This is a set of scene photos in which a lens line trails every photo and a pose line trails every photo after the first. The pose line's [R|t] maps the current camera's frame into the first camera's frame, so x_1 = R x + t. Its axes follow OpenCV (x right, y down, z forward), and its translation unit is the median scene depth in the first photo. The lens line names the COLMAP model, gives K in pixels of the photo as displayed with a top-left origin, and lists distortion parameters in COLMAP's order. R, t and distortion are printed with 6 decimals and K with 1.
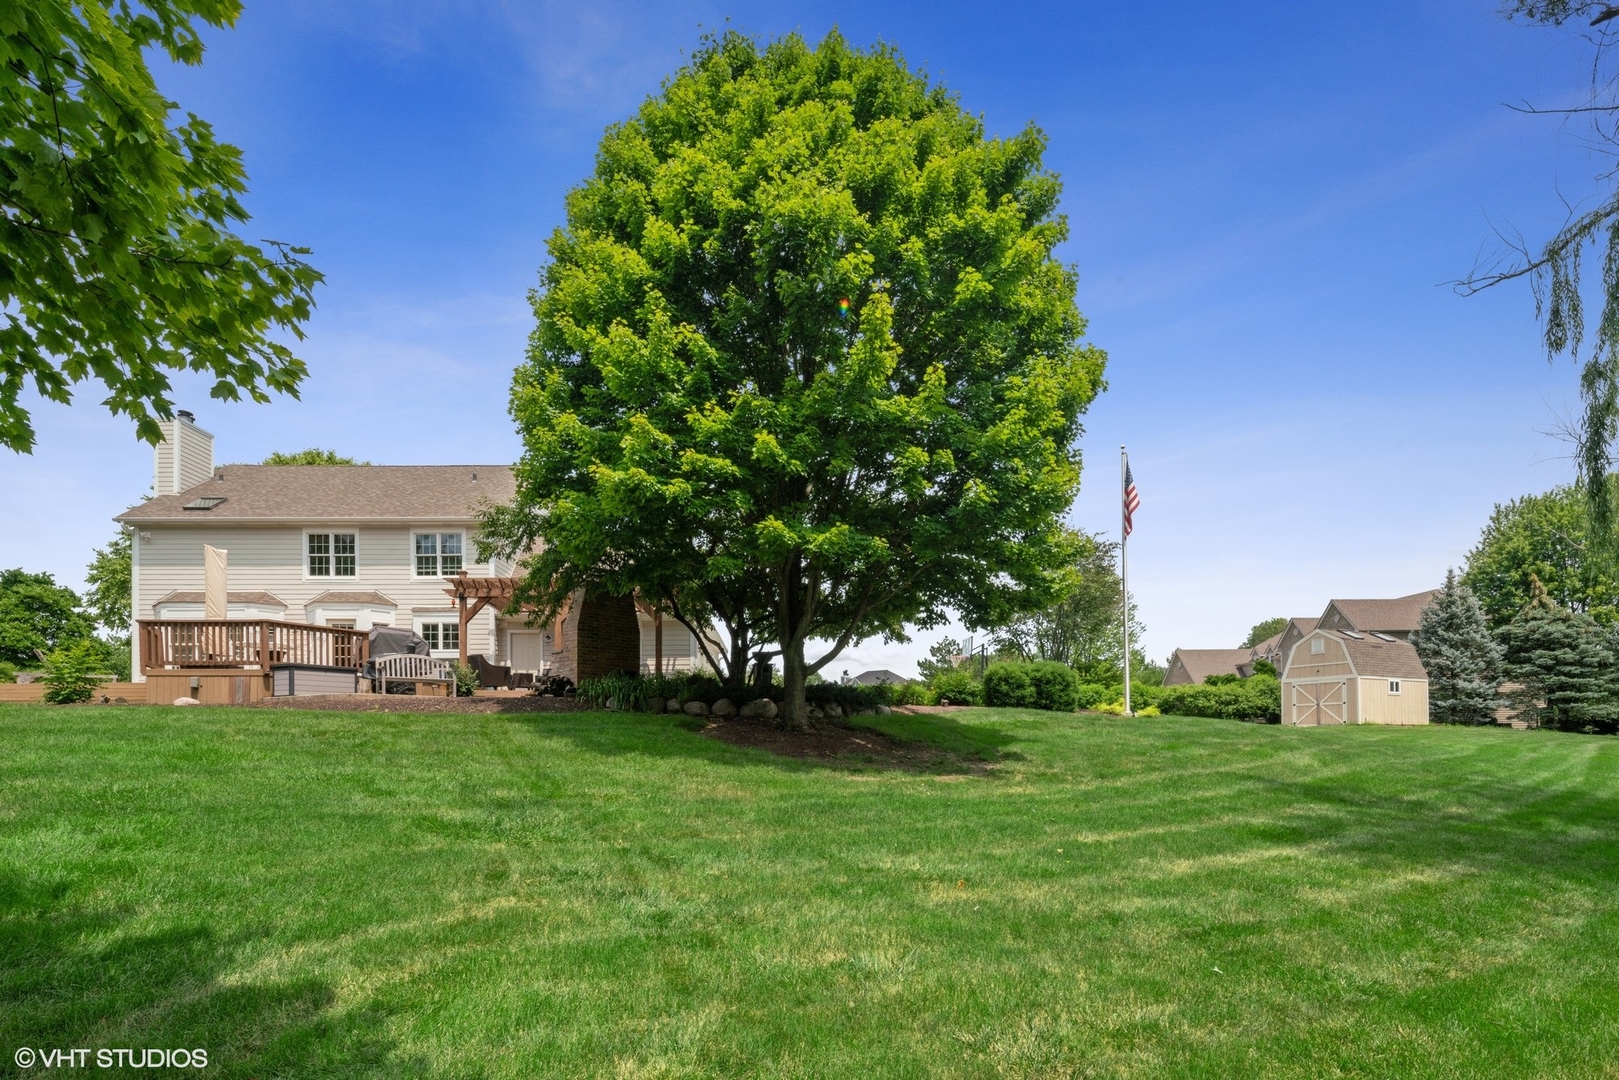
lens RADIAL K [[802.6, 0, 792.8], [0, 802.6, 697.0], [0, 0, 1]] dist [0.010411, -0.001508]
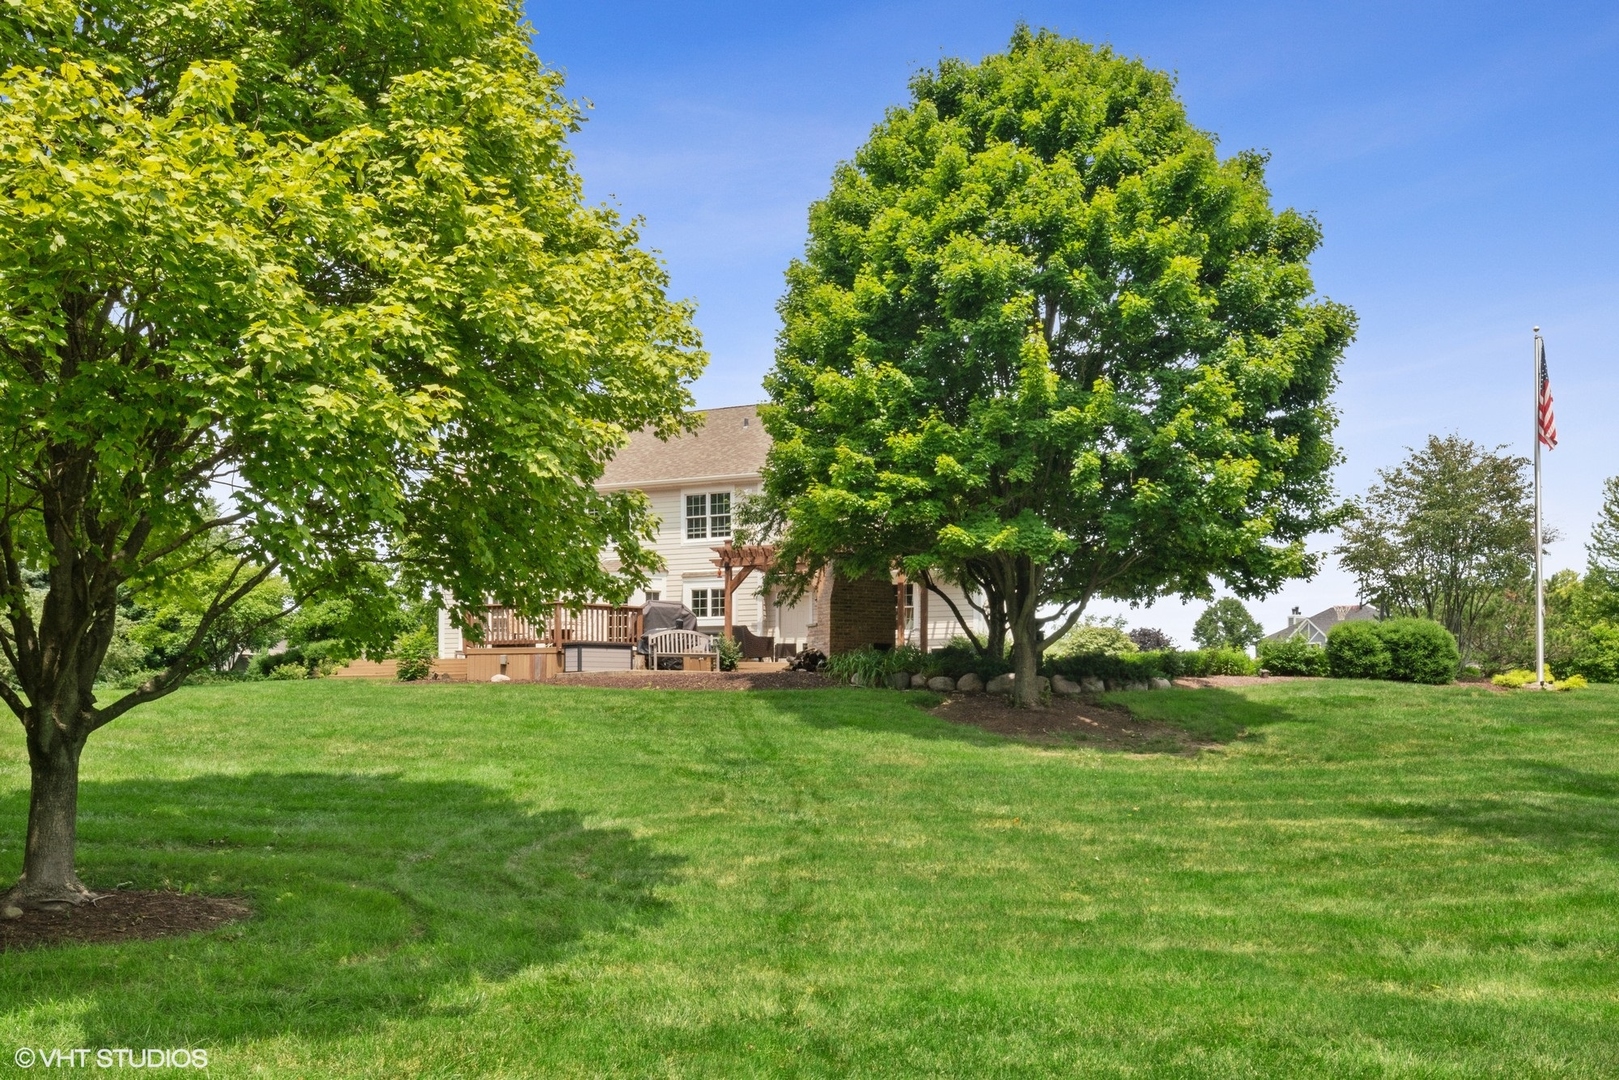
lens RADIAL K [[1167.2, 0, 809.6], [0, 1167.2, 539.7], [0, 0, 1]] dist [0.012172, -0.001852]
pose [[0.942919, -0.041771, -0.330393, 0.208764], [0.010259, 0.995275, -0.096550, -0.024918], [0.332865, 0.087650, 0.938892, -0.412137]]
